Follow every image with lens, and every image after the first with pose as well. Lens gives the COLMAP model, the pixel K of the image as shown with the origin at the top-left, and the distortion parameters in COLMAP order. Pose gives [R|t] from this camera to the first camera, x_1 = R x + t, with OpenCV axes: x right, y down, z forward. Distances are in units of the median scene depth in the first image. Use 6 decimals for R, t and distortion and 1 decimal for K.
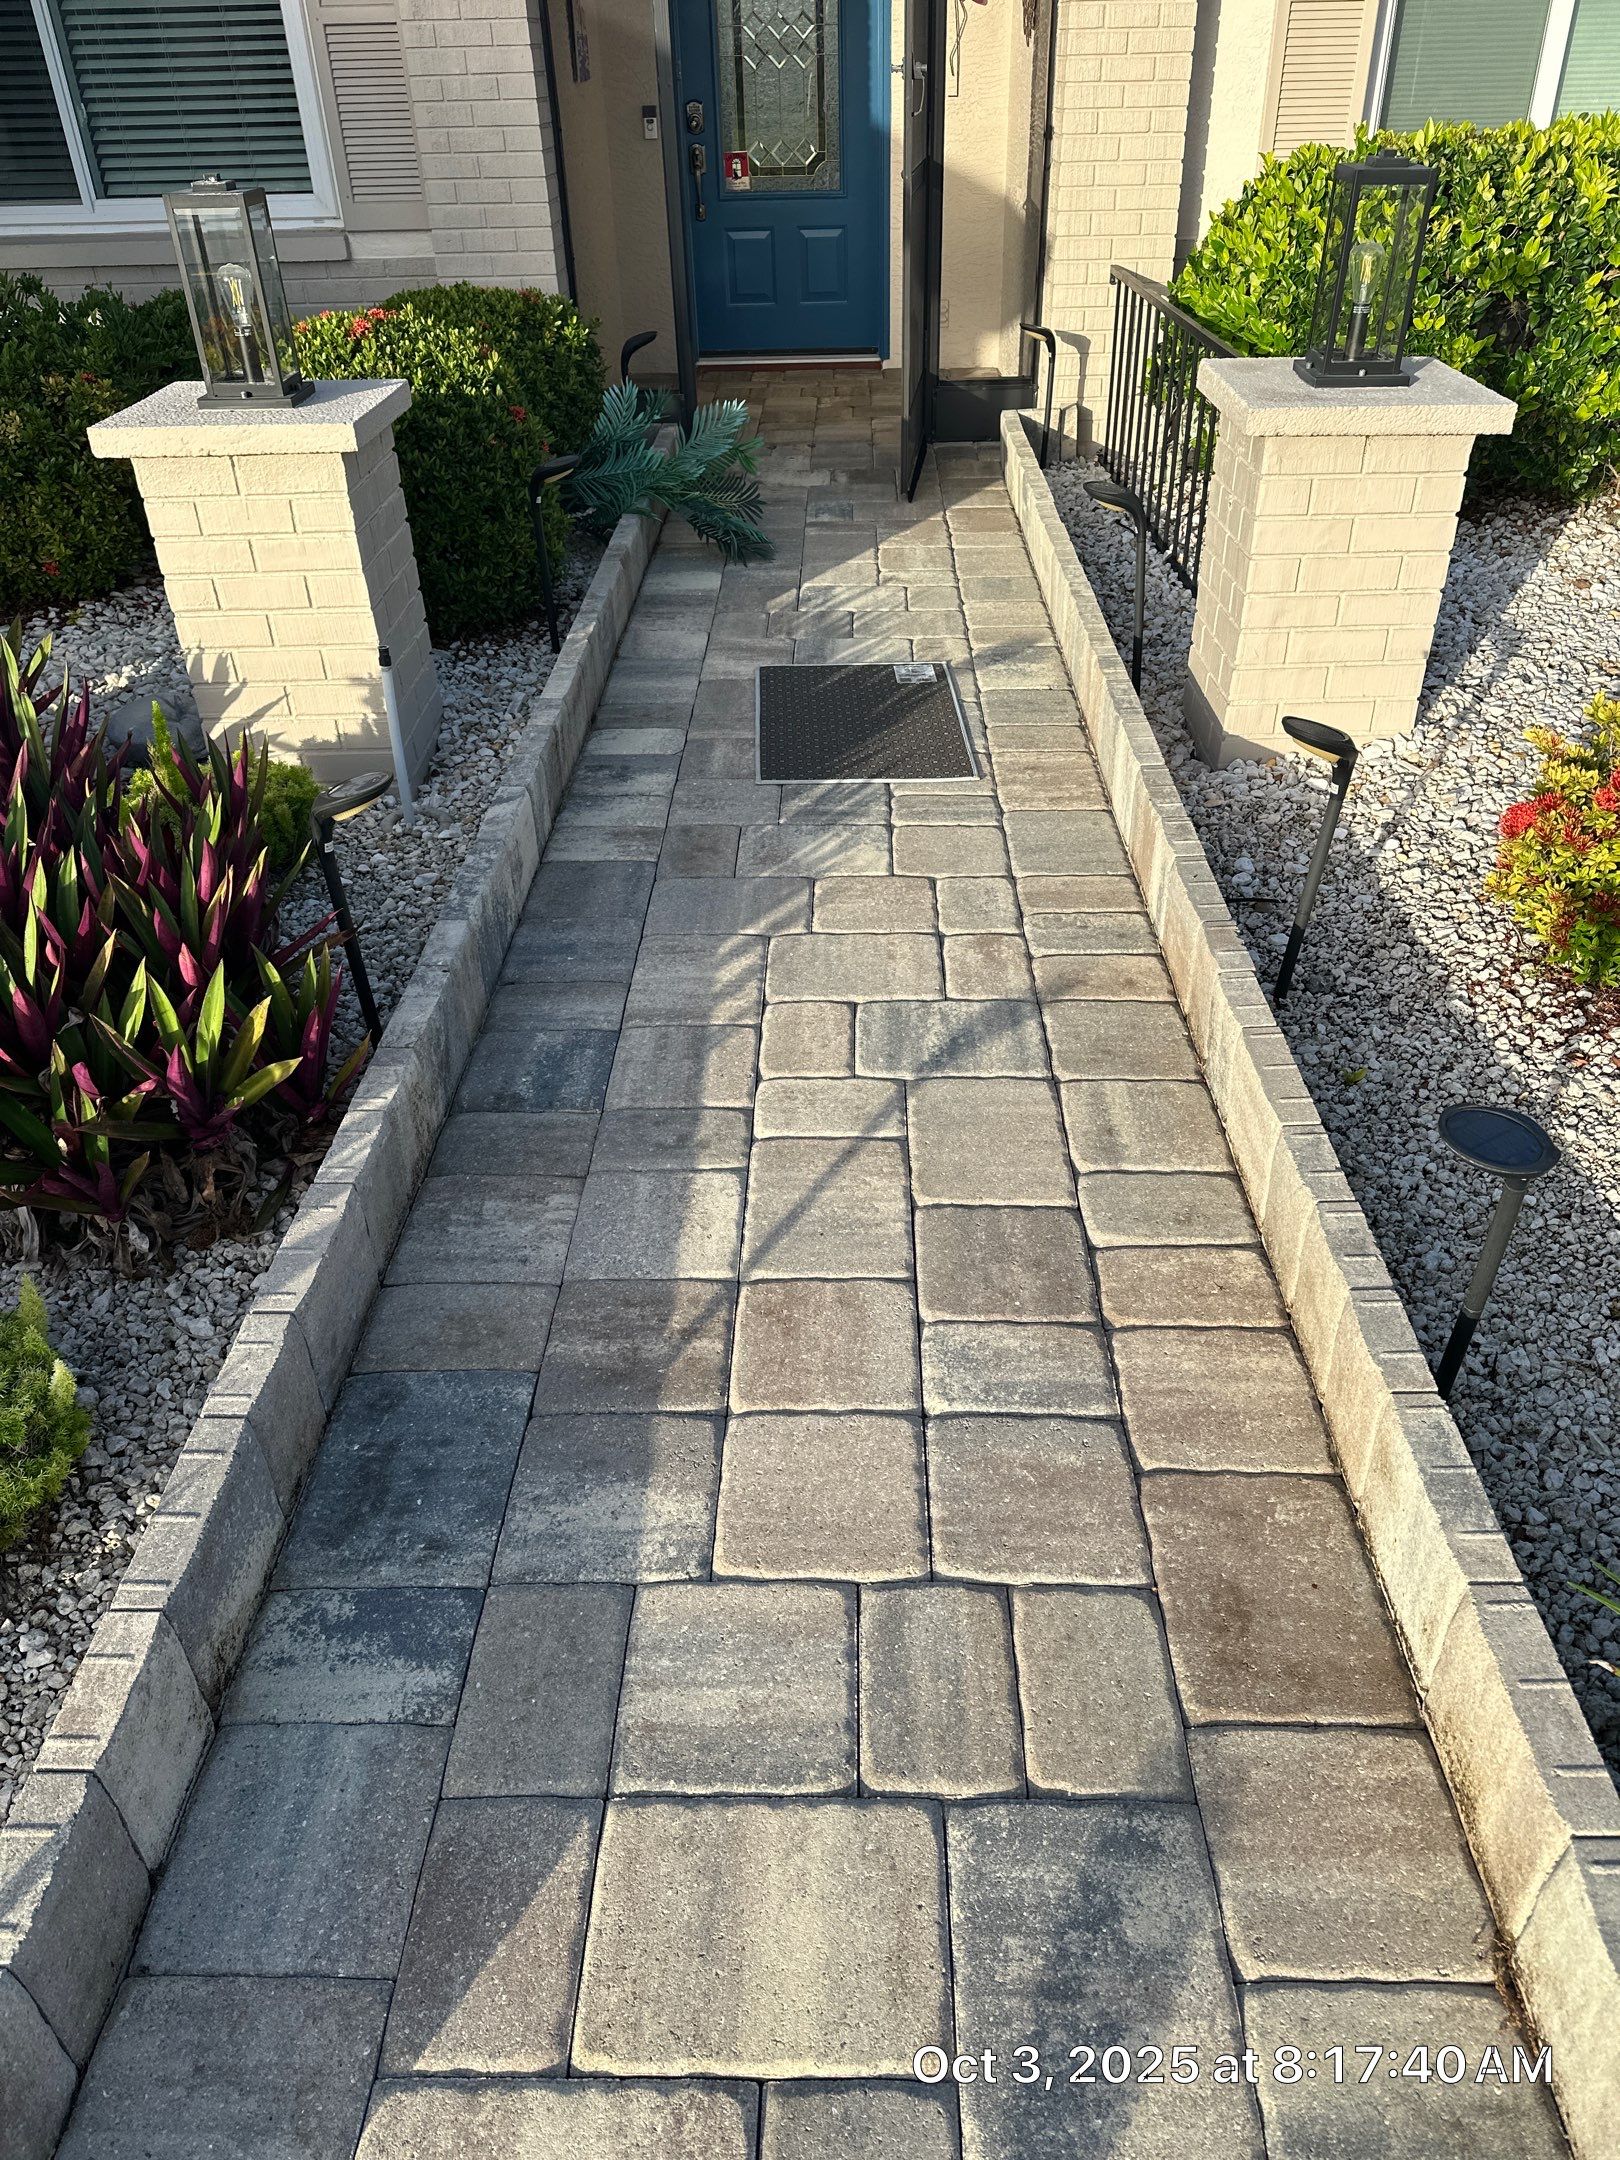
lens RADIAL K [[1532.7, 0, 811.2], [0, 1532.7, 1080.7], [0, 0, 1]] dist [0.076443, -0.092884]
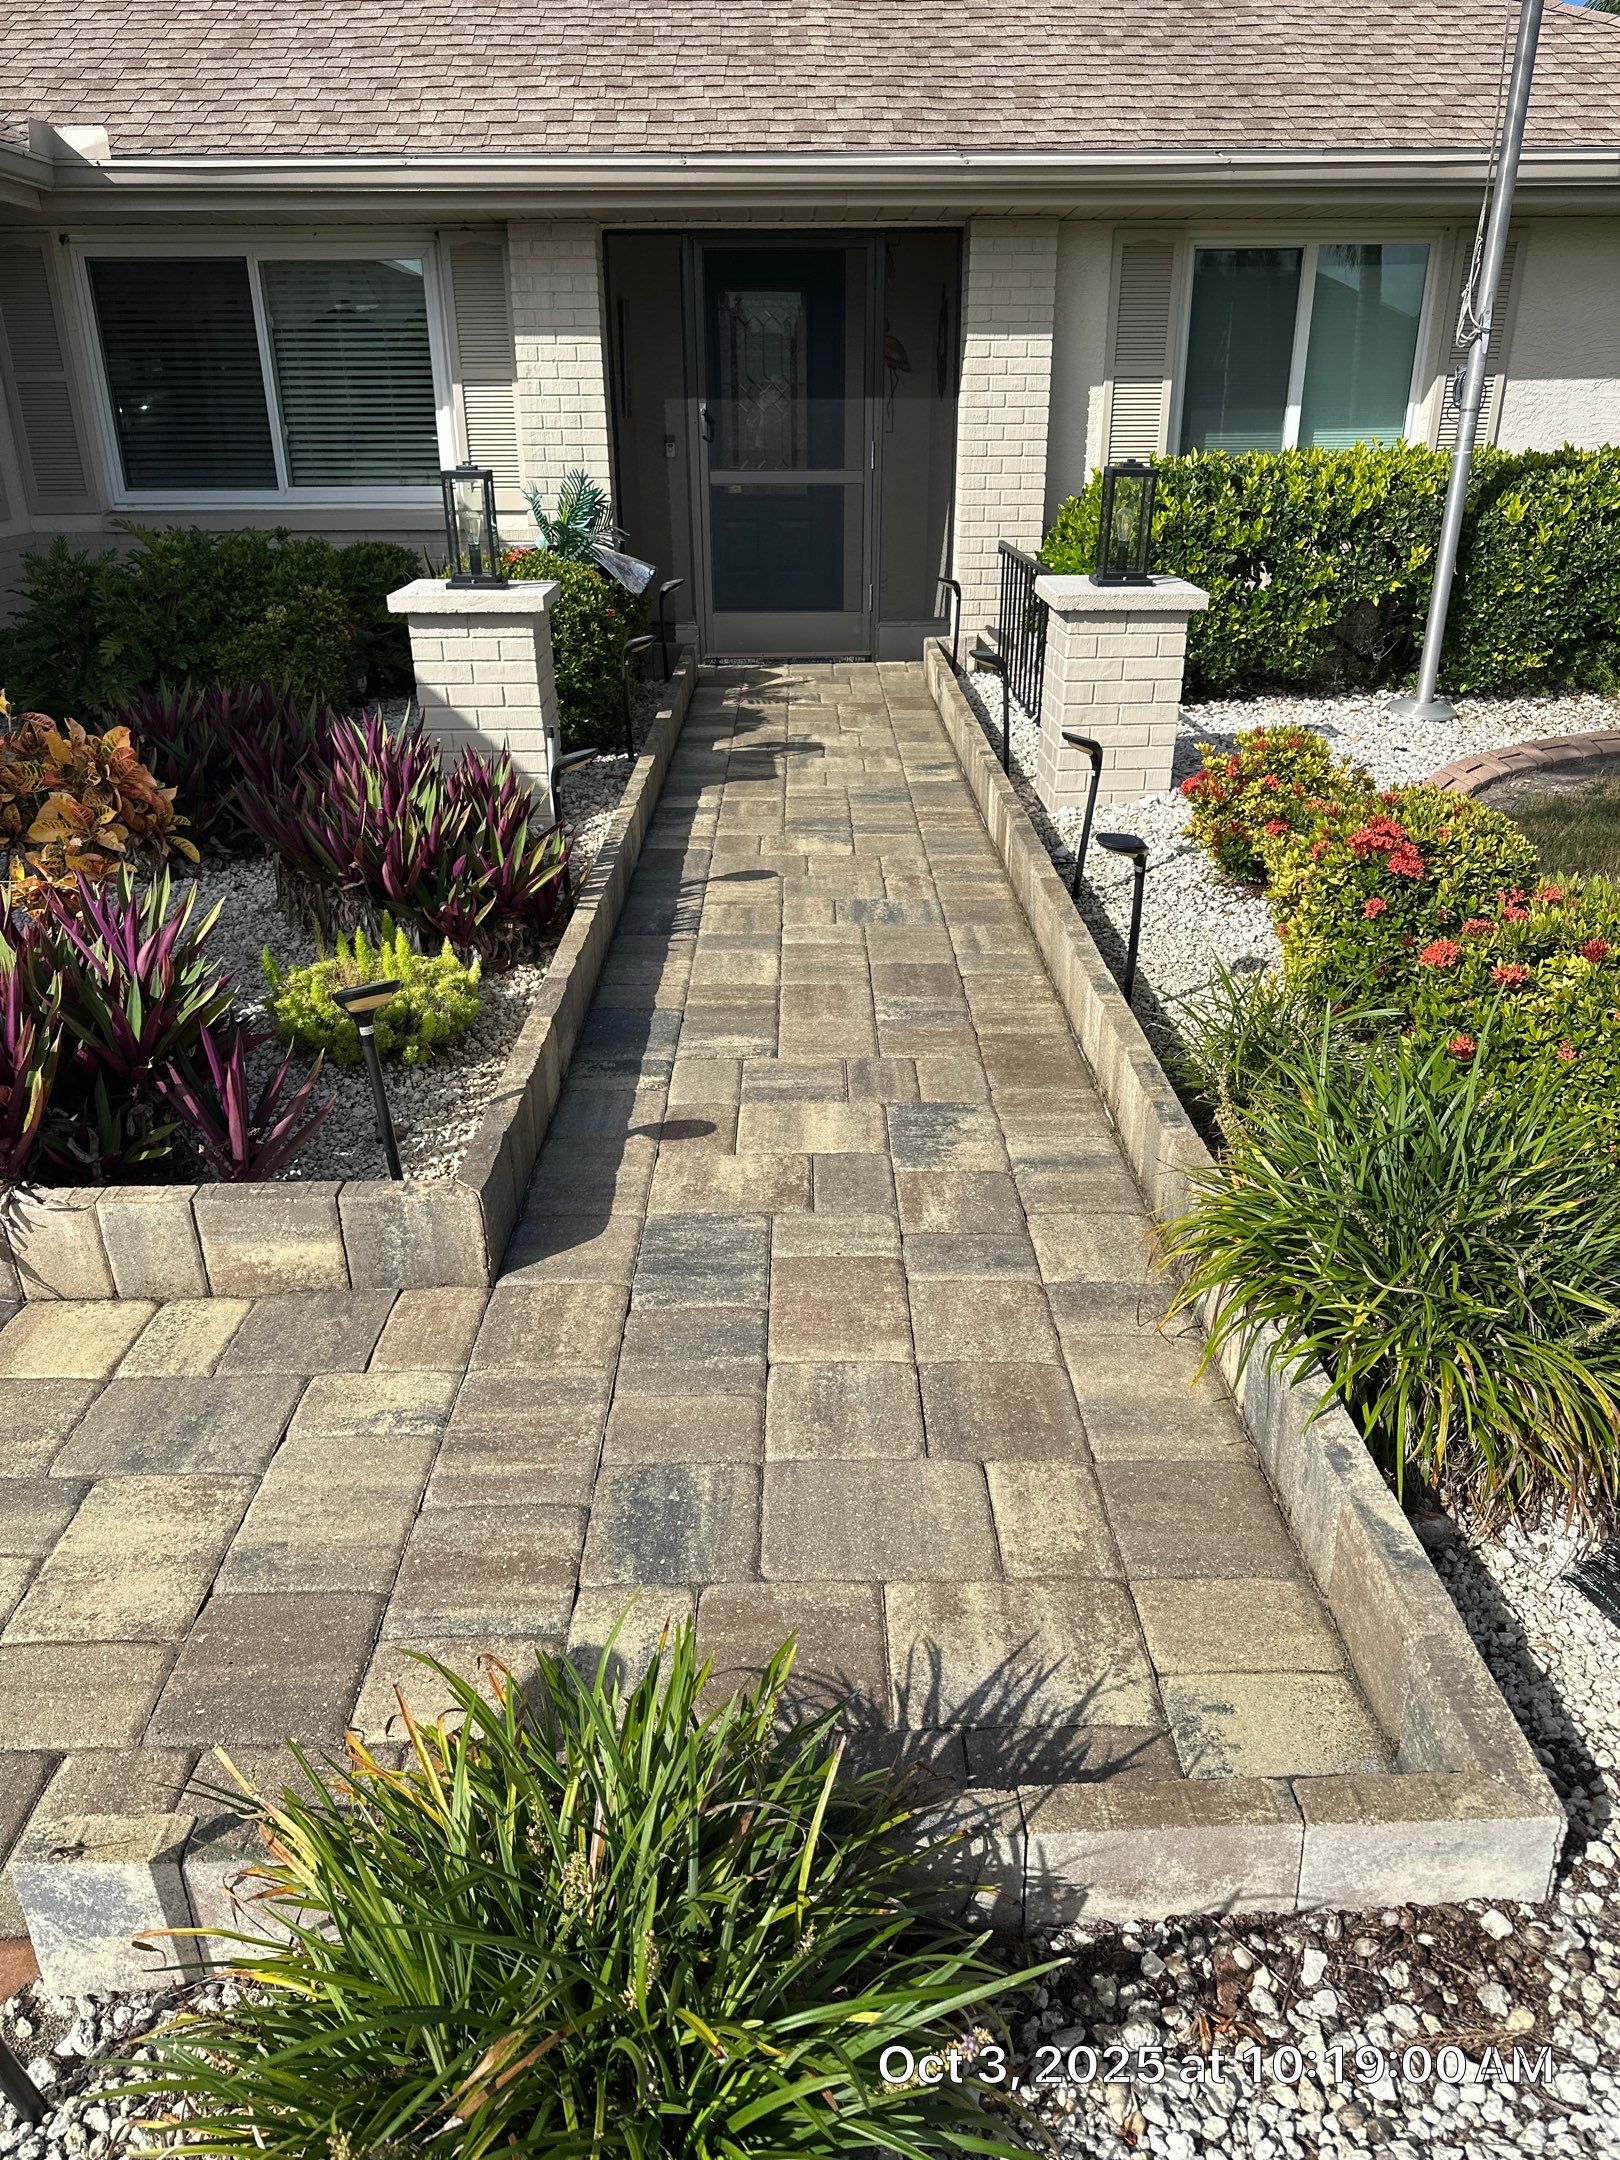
lens RADIAL K [[1532.7, 0, 803.5], [0, 1532.7, 1130.6], [0, 0, 1]] dist [0.076443, -0.092884]
pose [[0.999598, 0.003424, 0.028134, -0.070828], [0.000704, 0.989367, -0.145441, 0.587515], [-0.028333, 0.145403, 0.988967, -0.882402]]
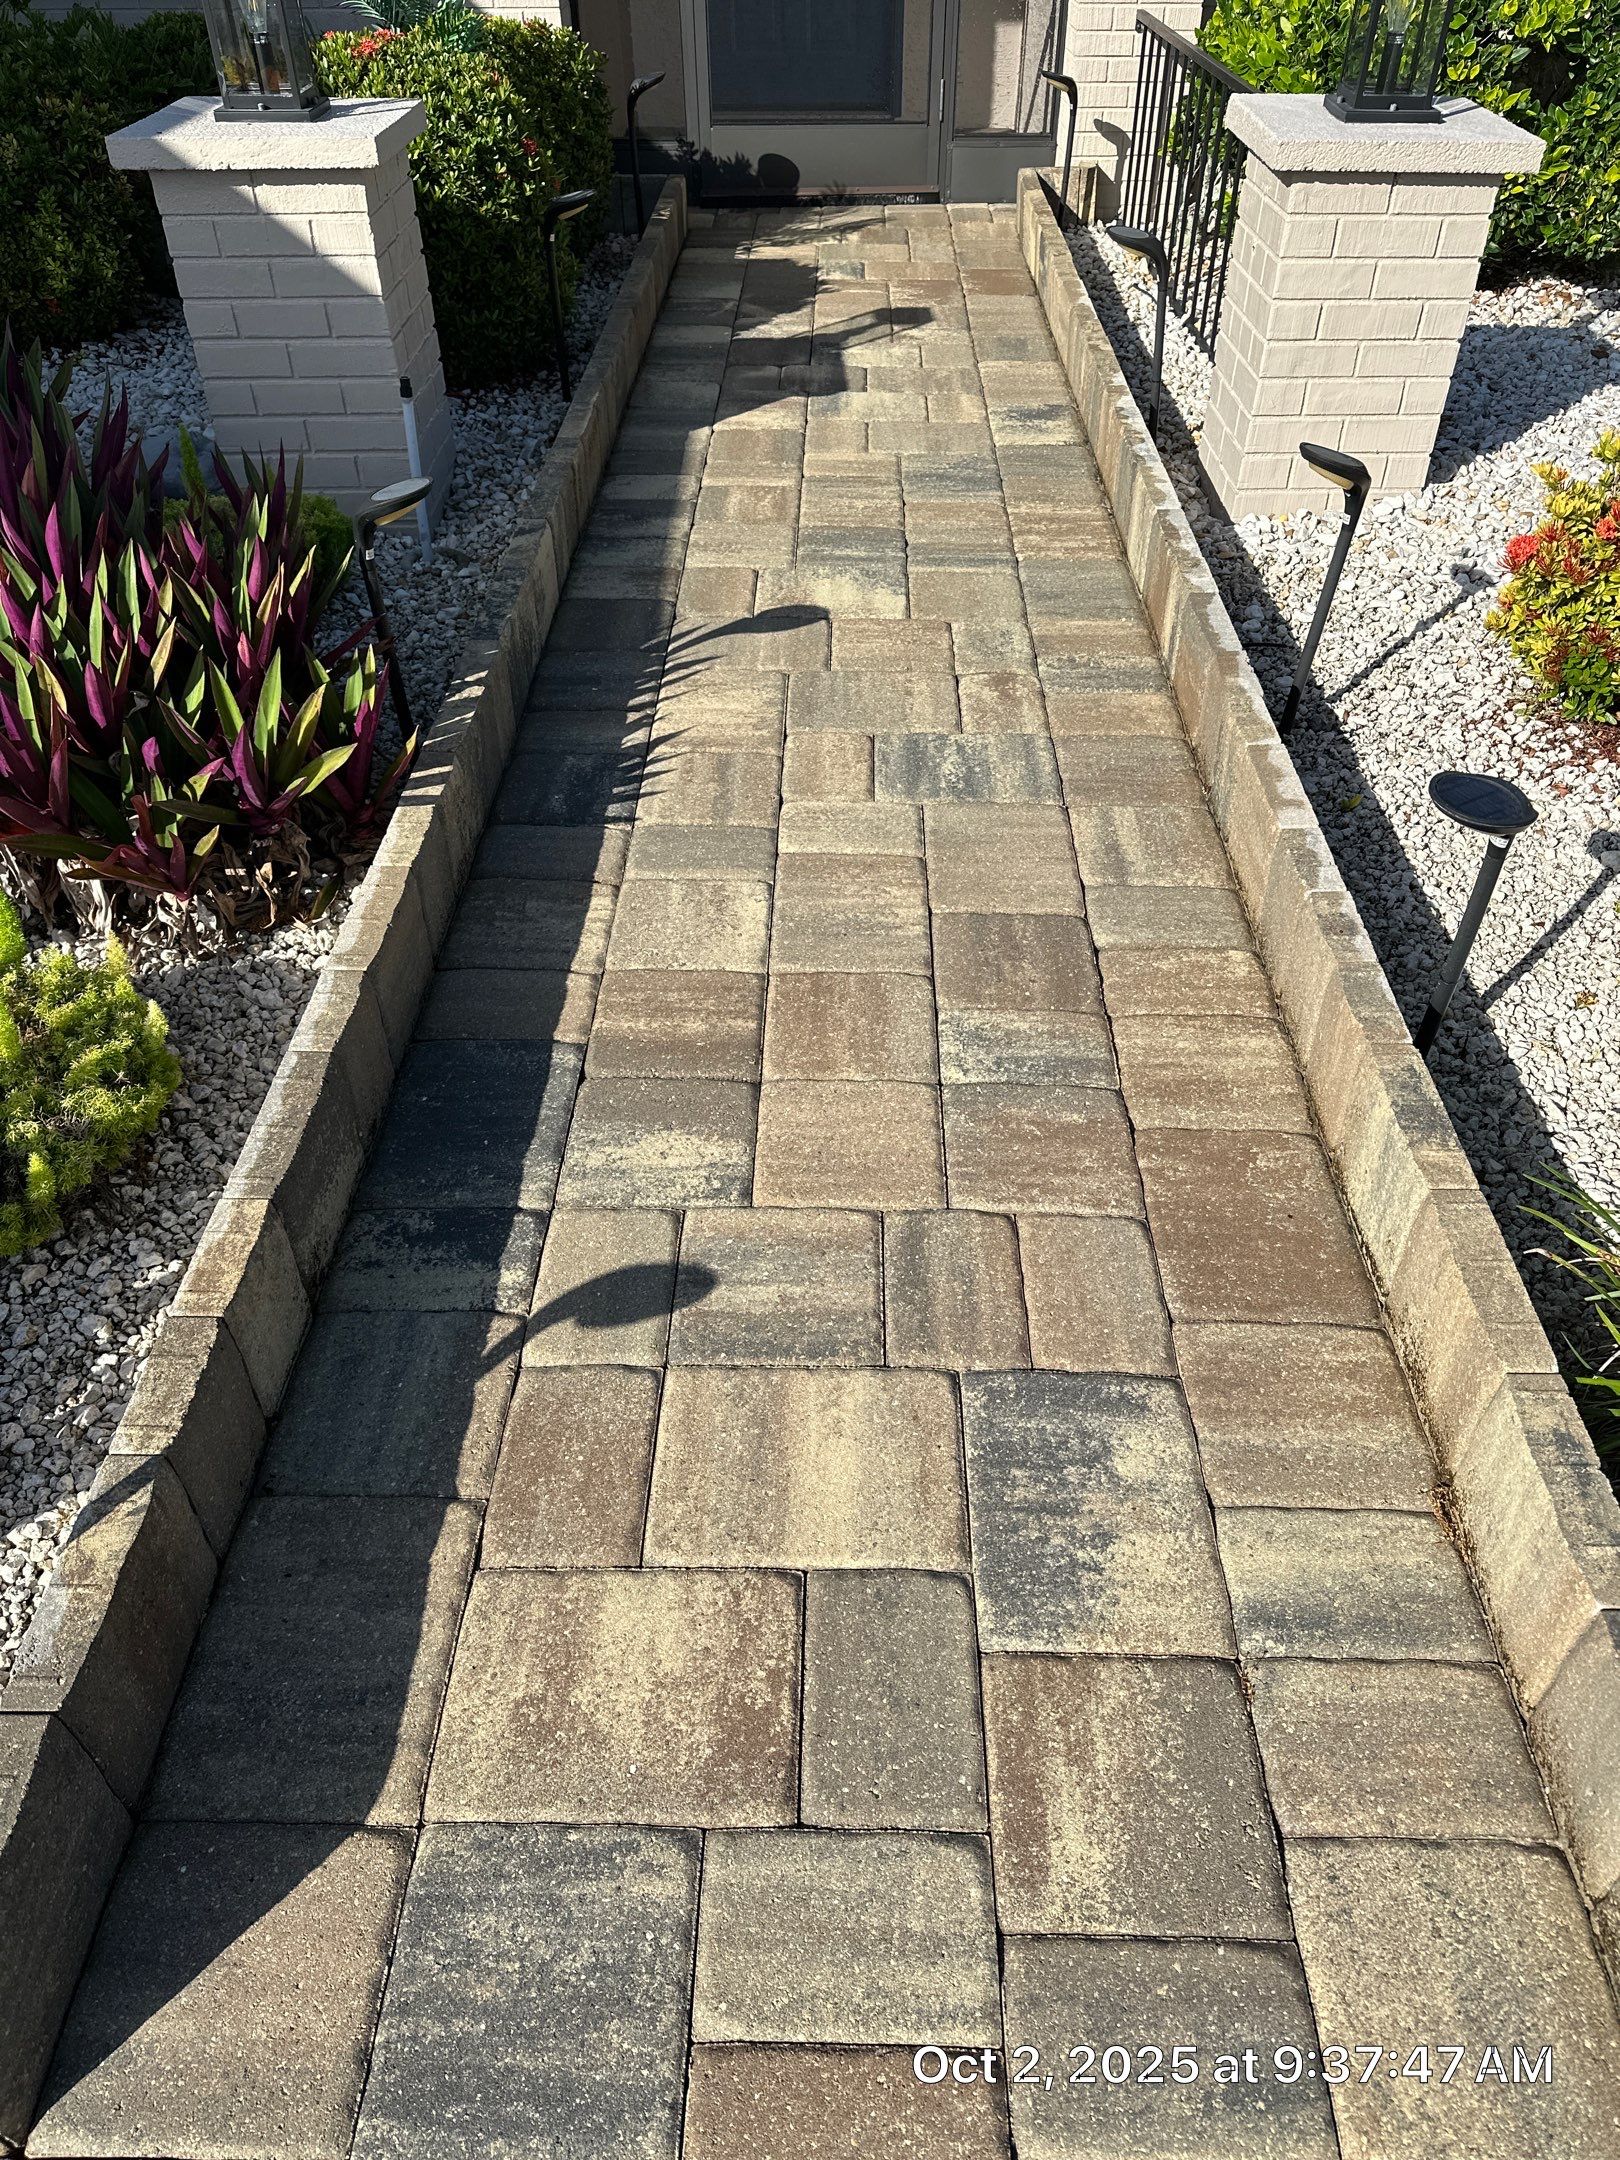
lens RADIAL K [[1532.7, 0, 811.8], [0, 1532.7, 1083.6], [0, 0, 1]] dist [0.076443, -0.092884]
pose [[0.999805, 0.015056, 0.012746, -0.028983], [-0.016352, 0.993959, 0.108531, 0.090388], [-0.011035, -0.108718, 0.994011, -0.072826]]
